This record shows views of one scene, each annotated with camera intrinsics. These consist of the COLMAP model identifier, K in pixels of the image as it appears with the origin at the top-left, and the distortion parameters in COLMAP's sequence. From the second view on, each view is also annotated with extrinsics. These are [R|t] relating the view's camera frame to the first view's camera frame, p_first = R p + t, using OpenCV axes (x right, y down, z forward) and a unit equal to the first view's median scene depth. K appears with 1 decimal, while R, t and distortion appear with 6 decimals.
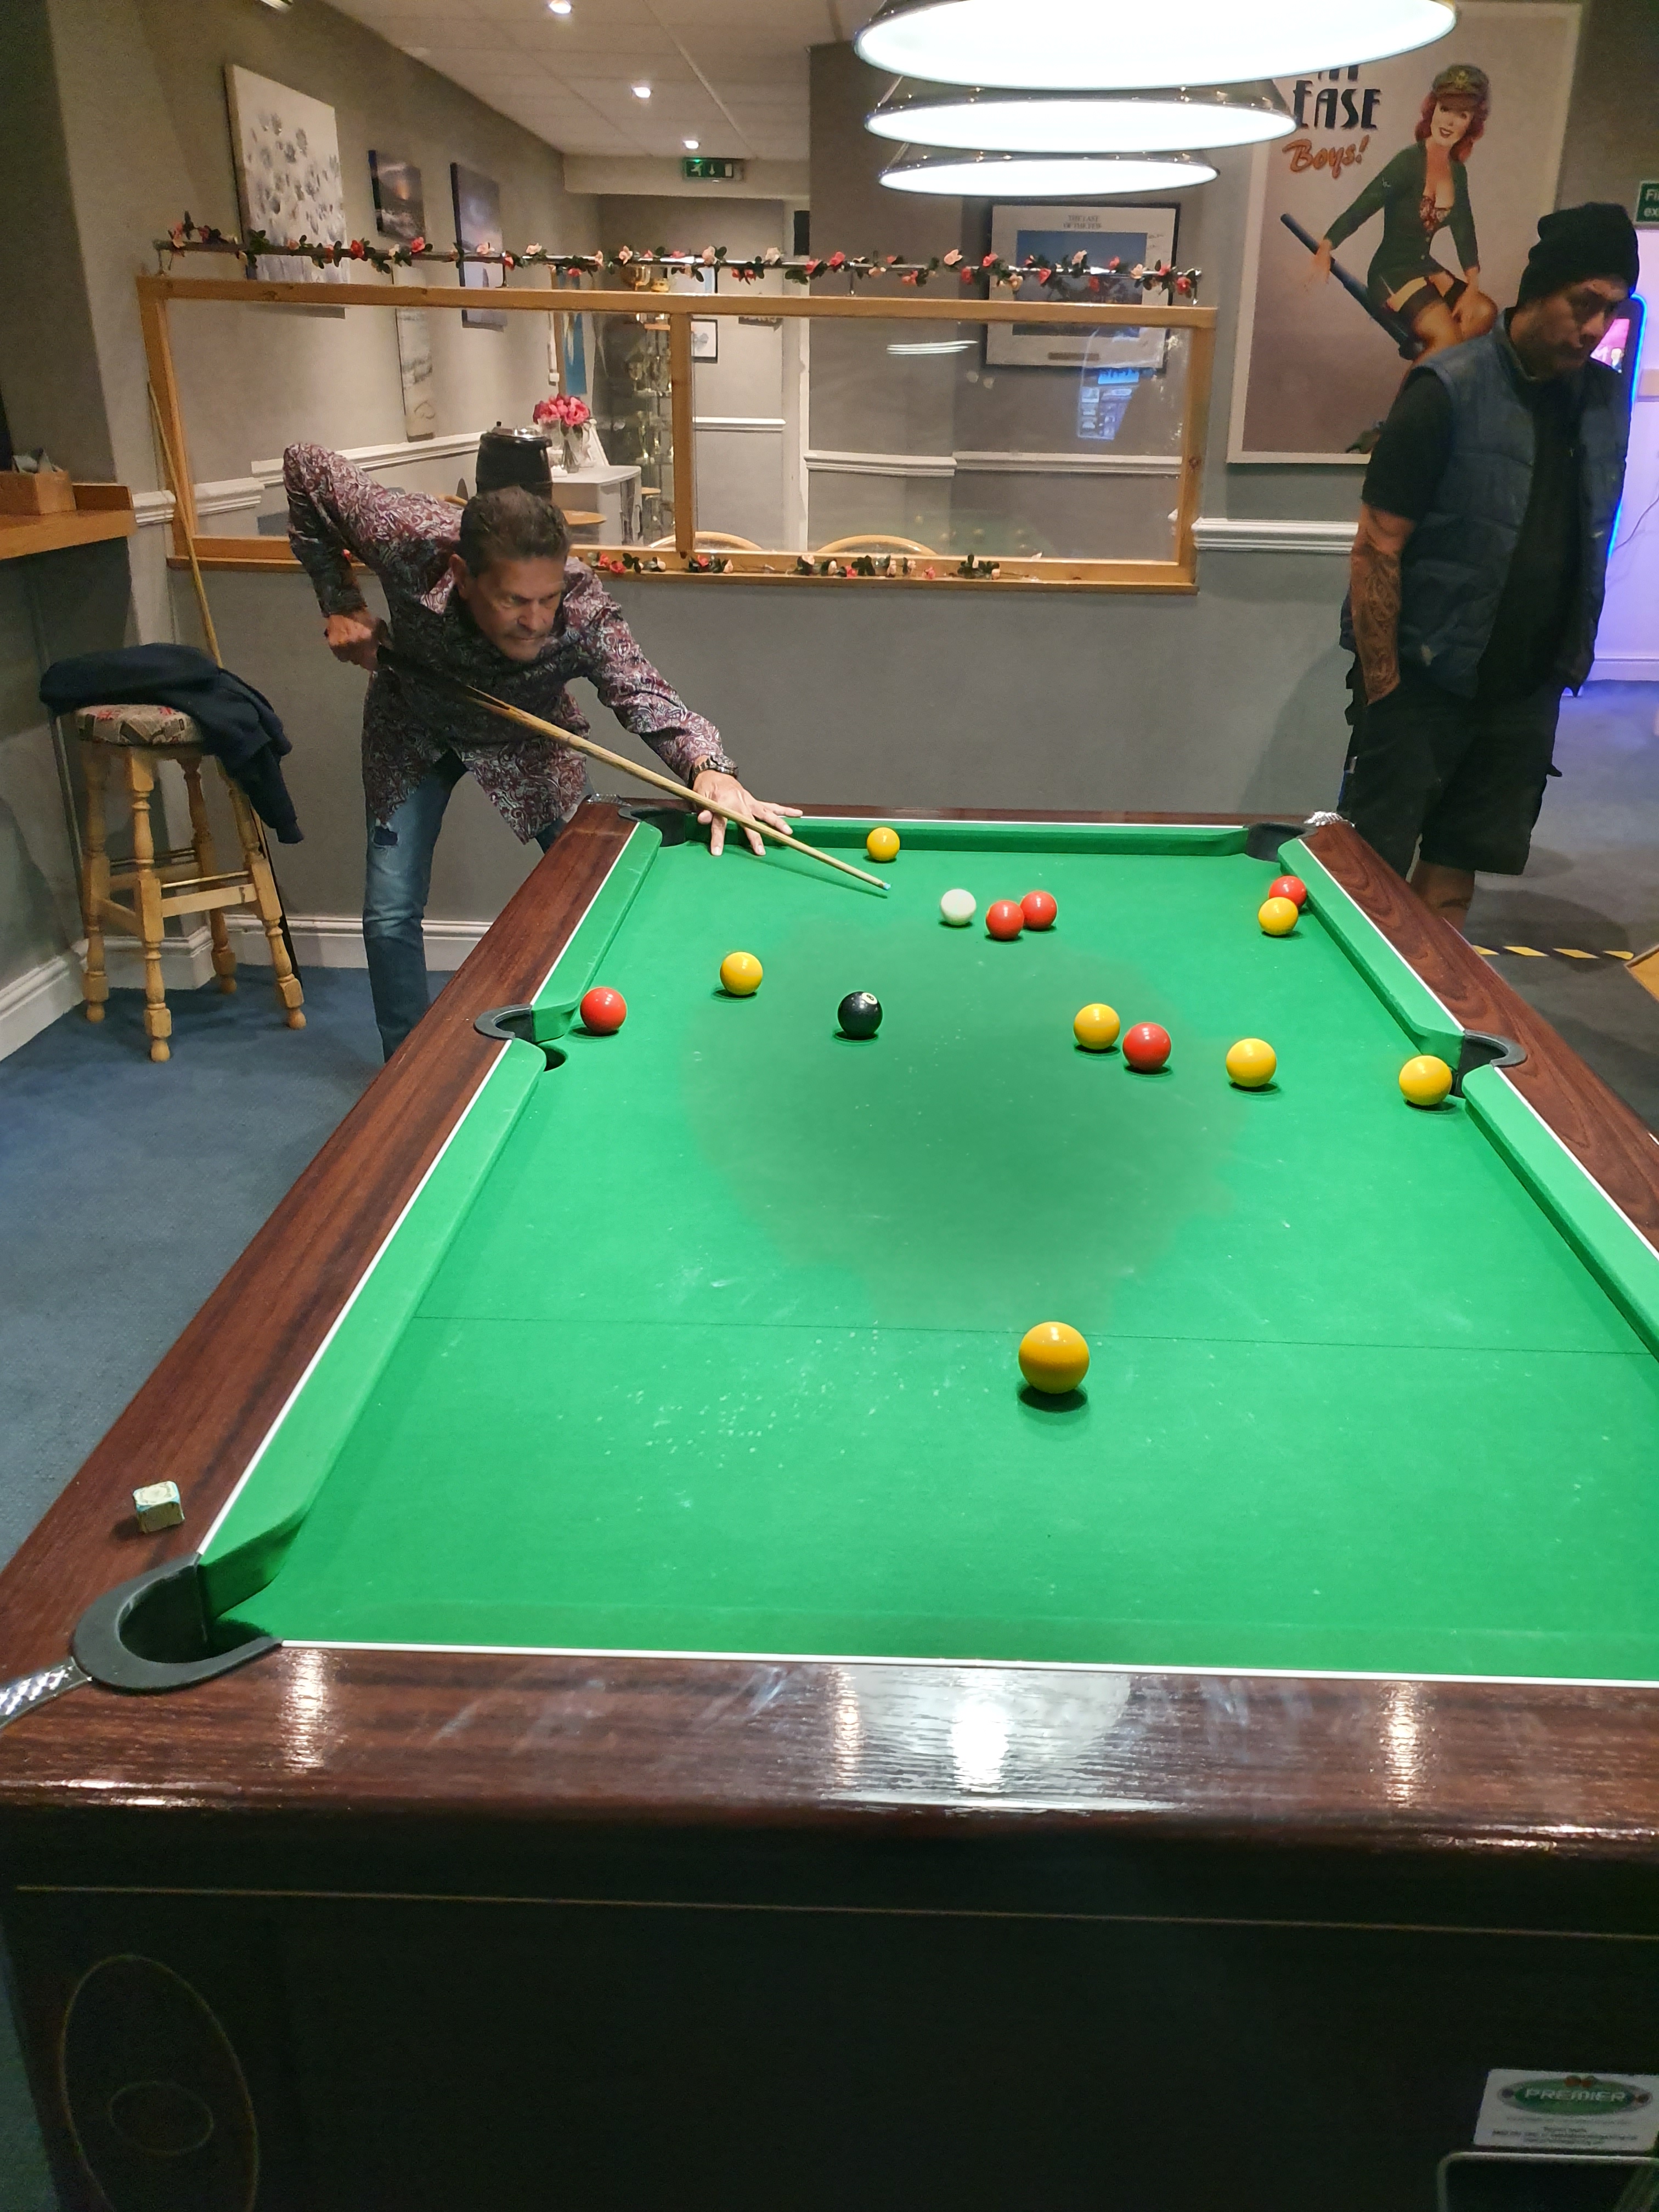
lens RADIAL K [[1746.2, 0, 834.4], [0, 1746.2, 1106.0], [0, 0, 1]] dist [0.007339, 0.036937]
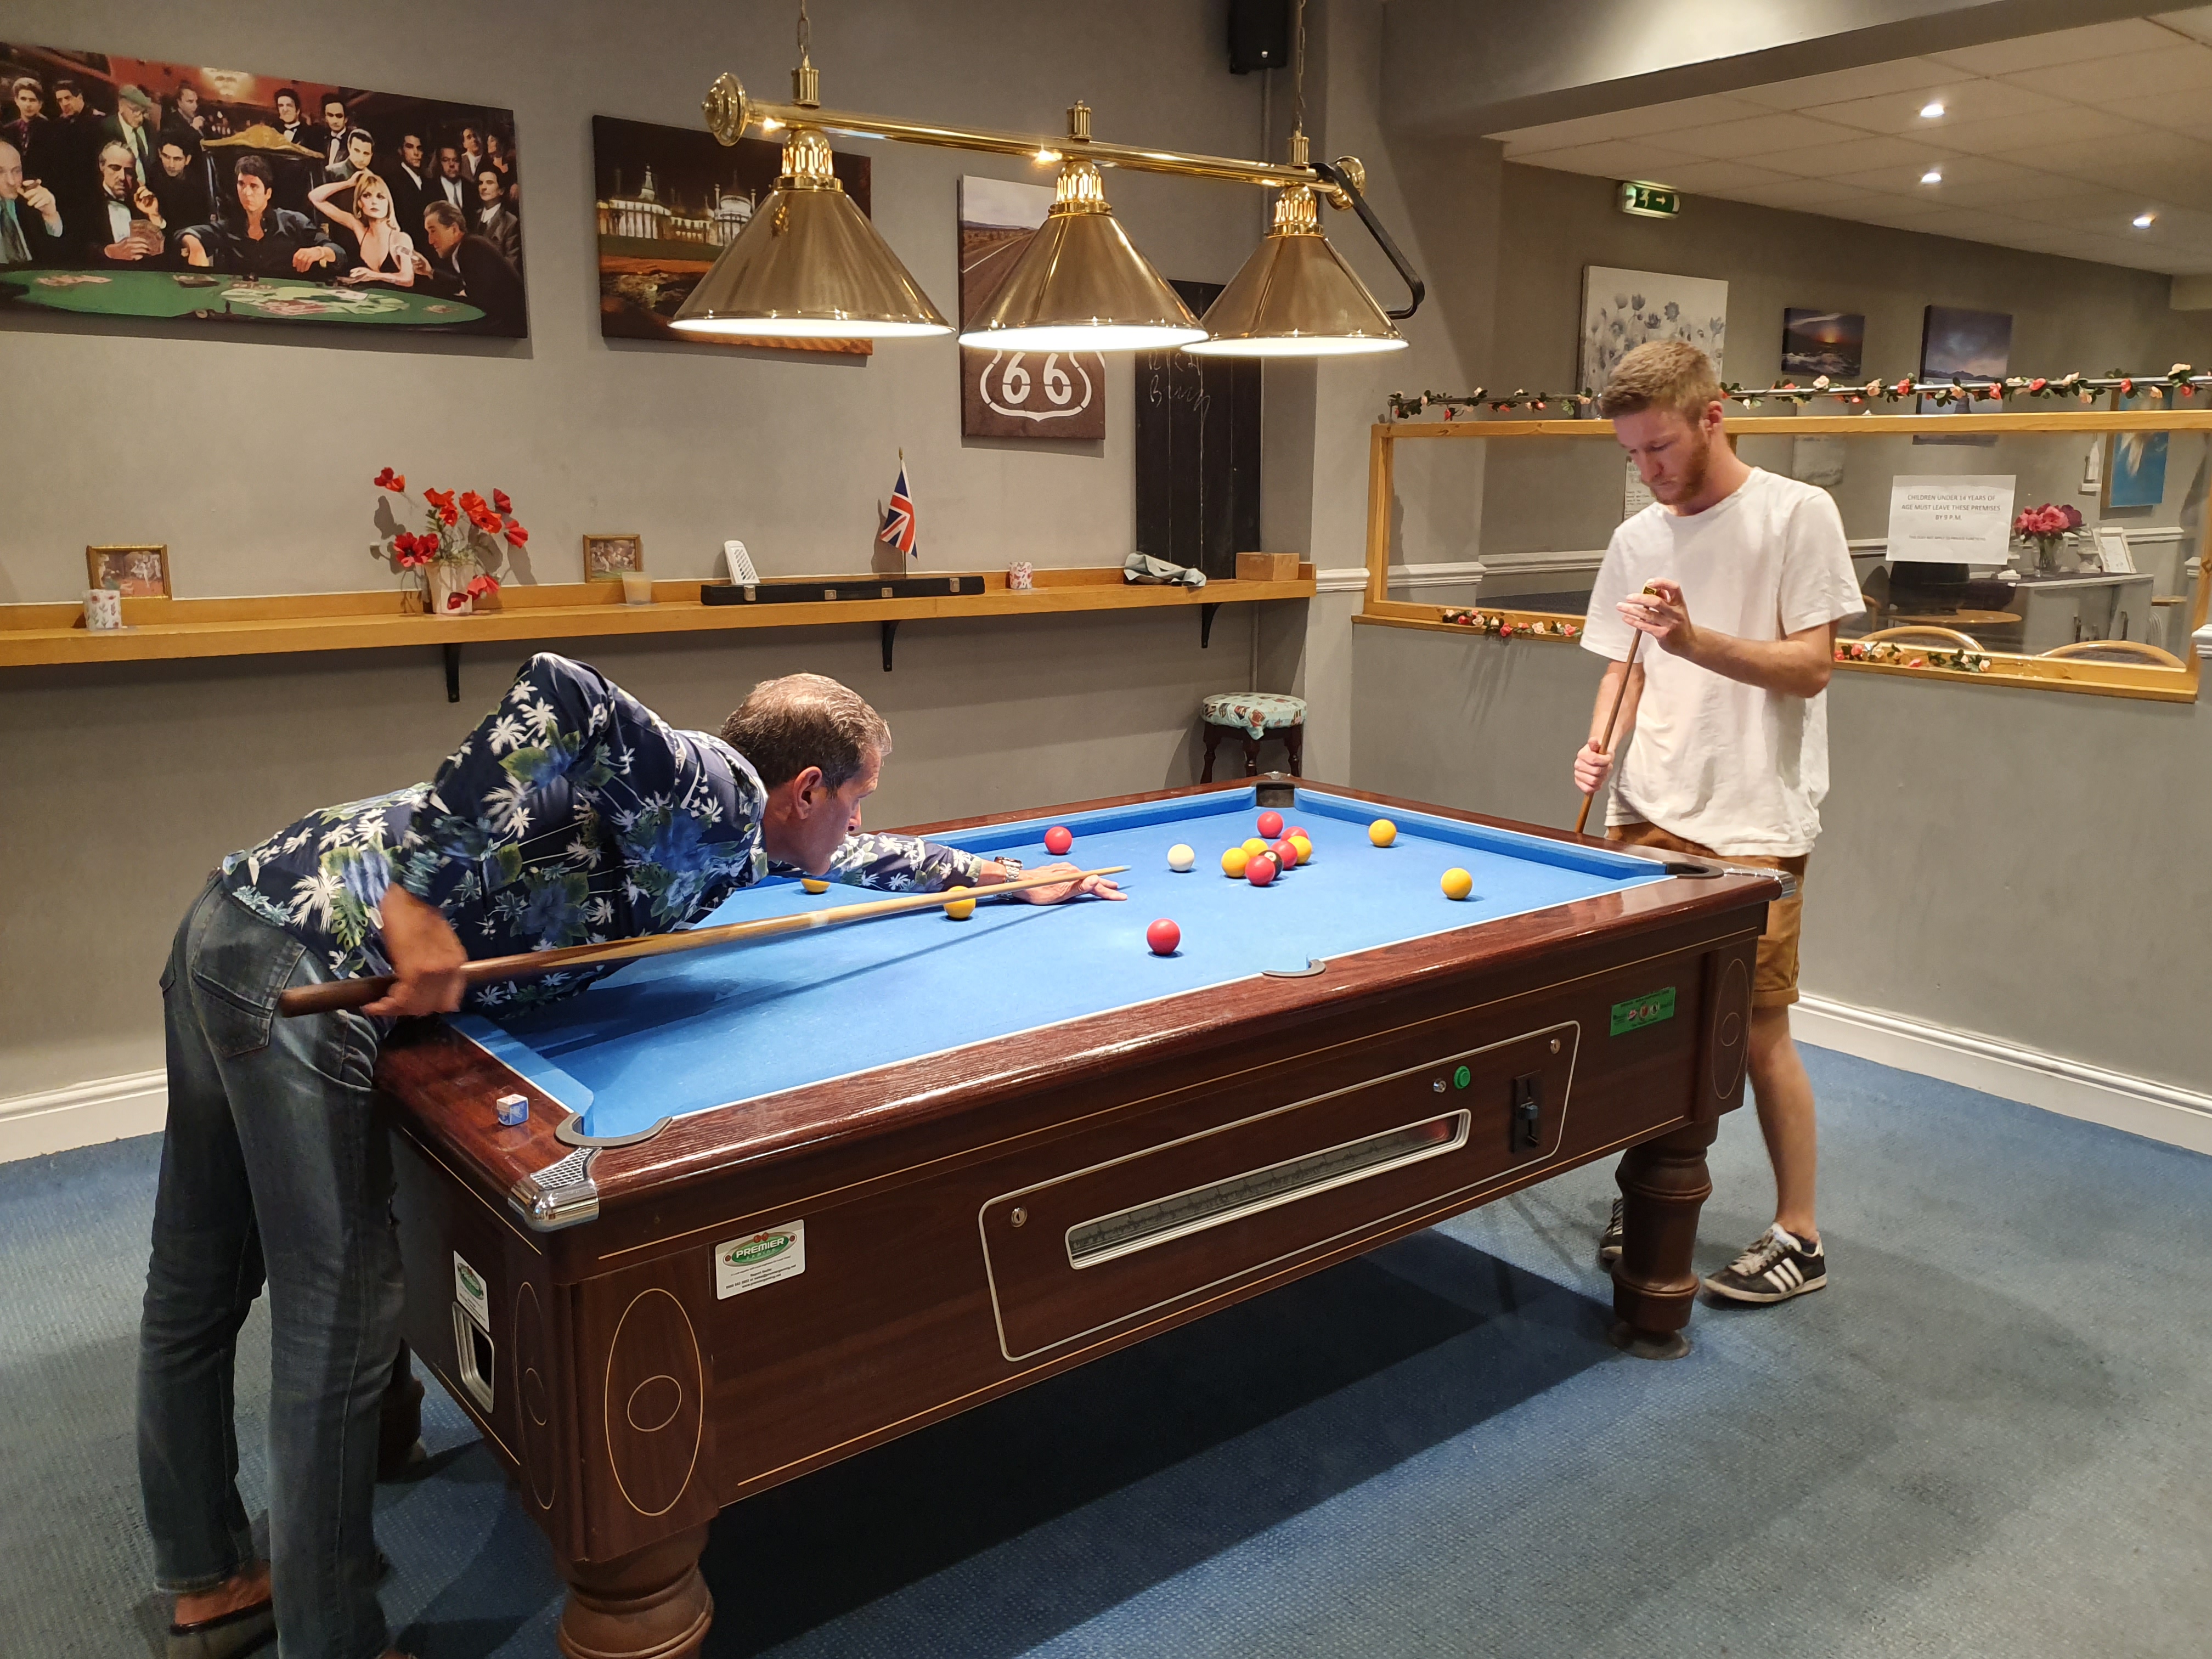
lens RADIAL K [[1746.2, 0, 1104.2], [0, 1746.2, 830.1], [0, 0, 1]] dist [0.007339, 0.036937]
pose [[0.656847, 0.139117, -0.741080, 0.510291], [-0.286866, 0.955032, -0.074979, 0.002758], [0.697324, 0.261840, 0.667217, 0.006341]]
